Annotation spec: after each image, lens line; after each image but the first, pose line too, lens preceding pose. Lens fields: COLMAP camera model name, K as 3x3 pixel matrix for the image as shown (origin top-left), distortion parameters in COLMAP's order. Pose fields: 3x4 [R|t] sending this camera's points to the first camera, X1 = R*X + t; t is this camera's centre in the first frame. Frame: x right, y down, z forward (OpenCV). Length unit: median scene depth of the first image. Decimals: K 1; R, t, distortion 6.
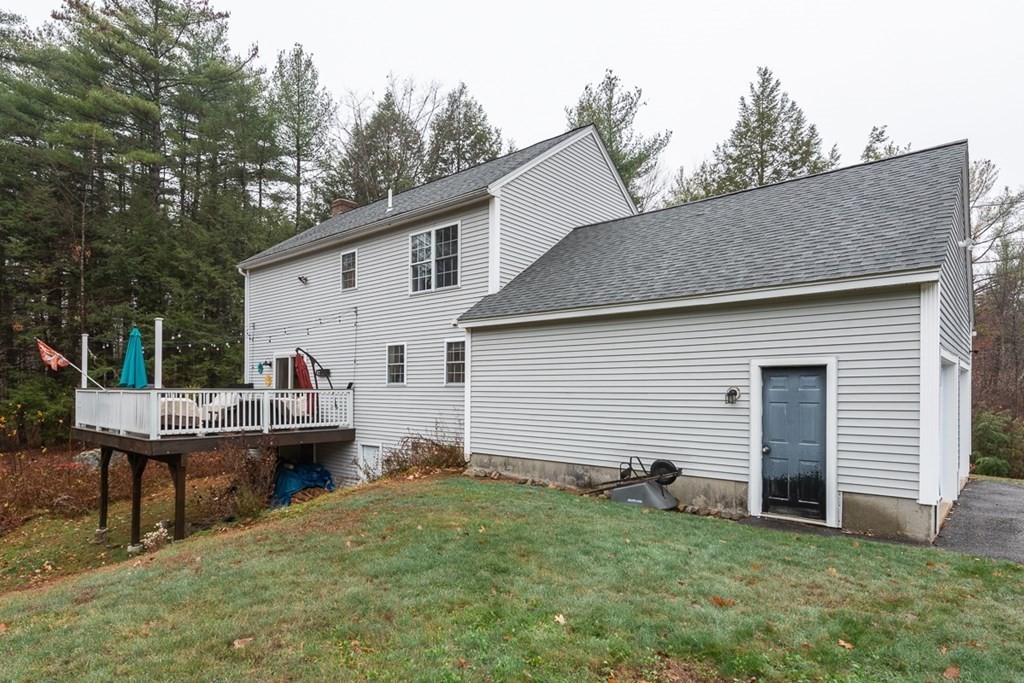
lens RADIAL K [[567.2, 0, 483.7], [0, 567.2, 395.4], [0, 0, 1]] dist [0.001930, -0.000139]
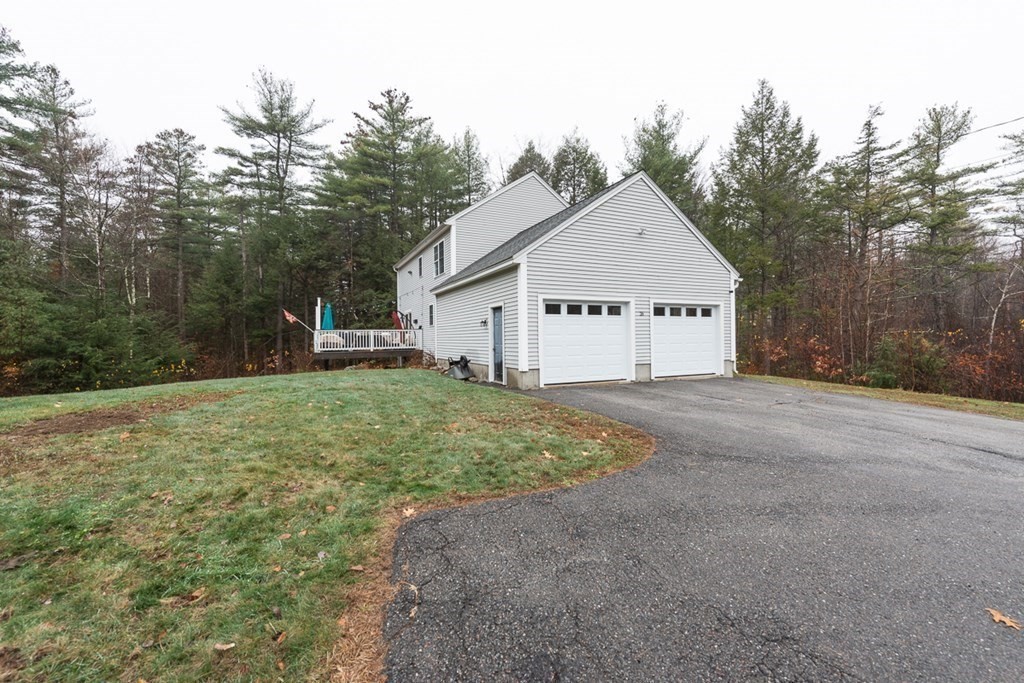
lens RADIAL K [[418.0, 0, 512.0], [0, 418.0, 341.5], [0, 0, 1]] dist [0.002693, 0.000309]
pose [[0.924803, -0.013010, -0.380225, 0.639443], [0.012158, 0.999915, -0.004643, 0.043854], [0.380253, -0.000329, 0.924882, -0.196971]]
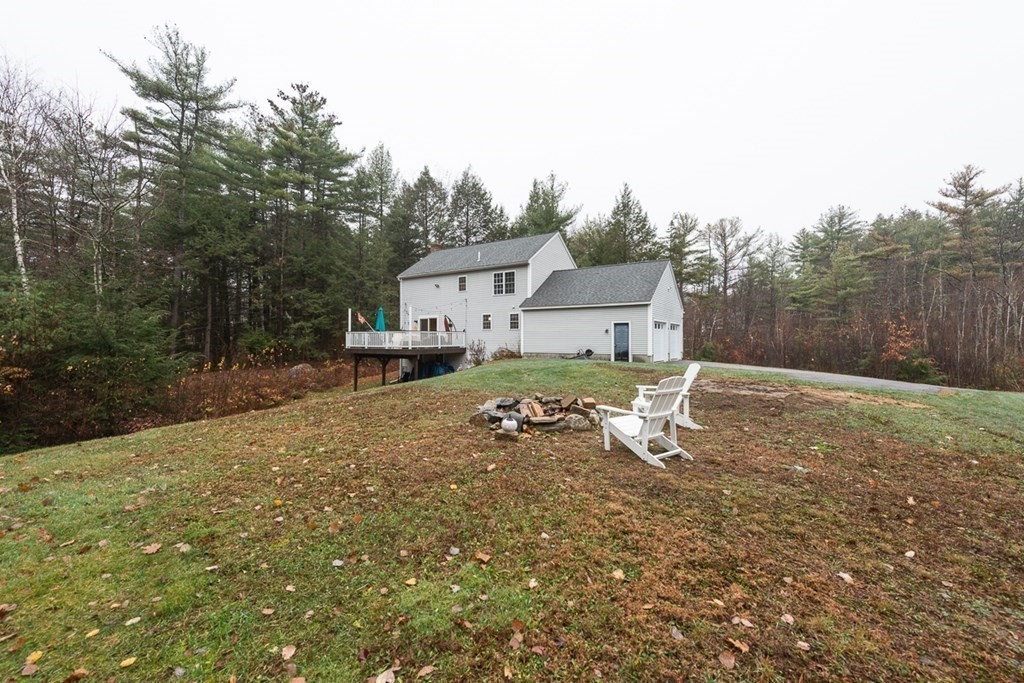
lens RADIAL K [[418.0, 0, 512.0], [0, 418.0, 341.5], [0, 0, 1]] dist [0.002693, 0.000309]
pose [[0.986709, -0.005089, 0.162416, -0.359917], [0.006024, 0.999968, -0.005266, 0.046589], [-0.162384, 0.006174, 0.986708, -0.929031]]
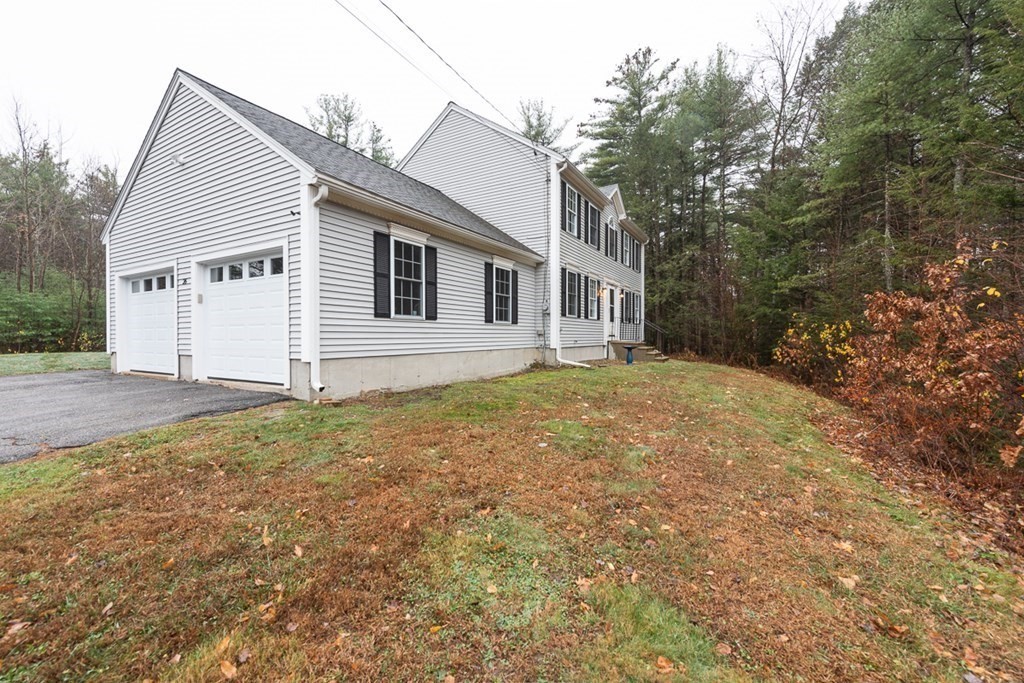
lens RADIAL K [[418.0, 0, 512.0], [0, 418.0, 341.5], [0, 0, 1]] dist [0.002693, 0.000309]
pose [[0.200423, 0.005487, -0.979694, 1.253639], [-0.004328, 0.999980, 0.004715, 0.069399], [0.979700, 0.003295, 0.200442, 1.003546]]
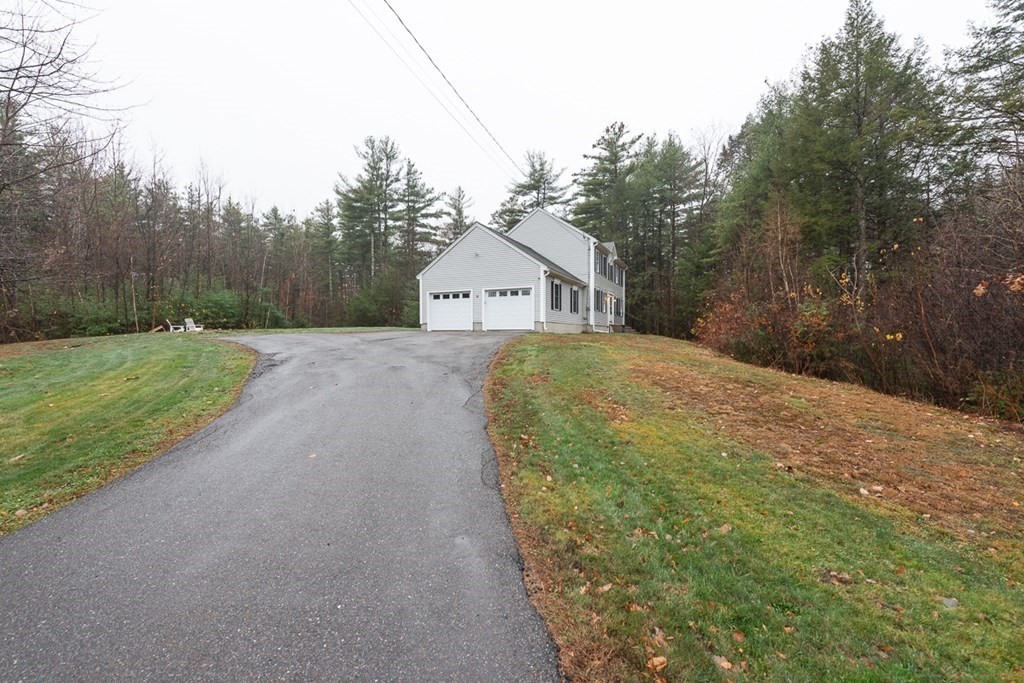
lens RADIAL K [[418.0, 0, 512.0], [0, 418.0, 341.5], [0, 0, 1]] dist [0.002693, 0.000309]
pose [[0.280888, 0.009089, -0.959698, 2.190657], [-0.005215, 0.999955, 0.007944, 0.152174], [0.959726, 0.002773, 0.280923, 0.355741]]
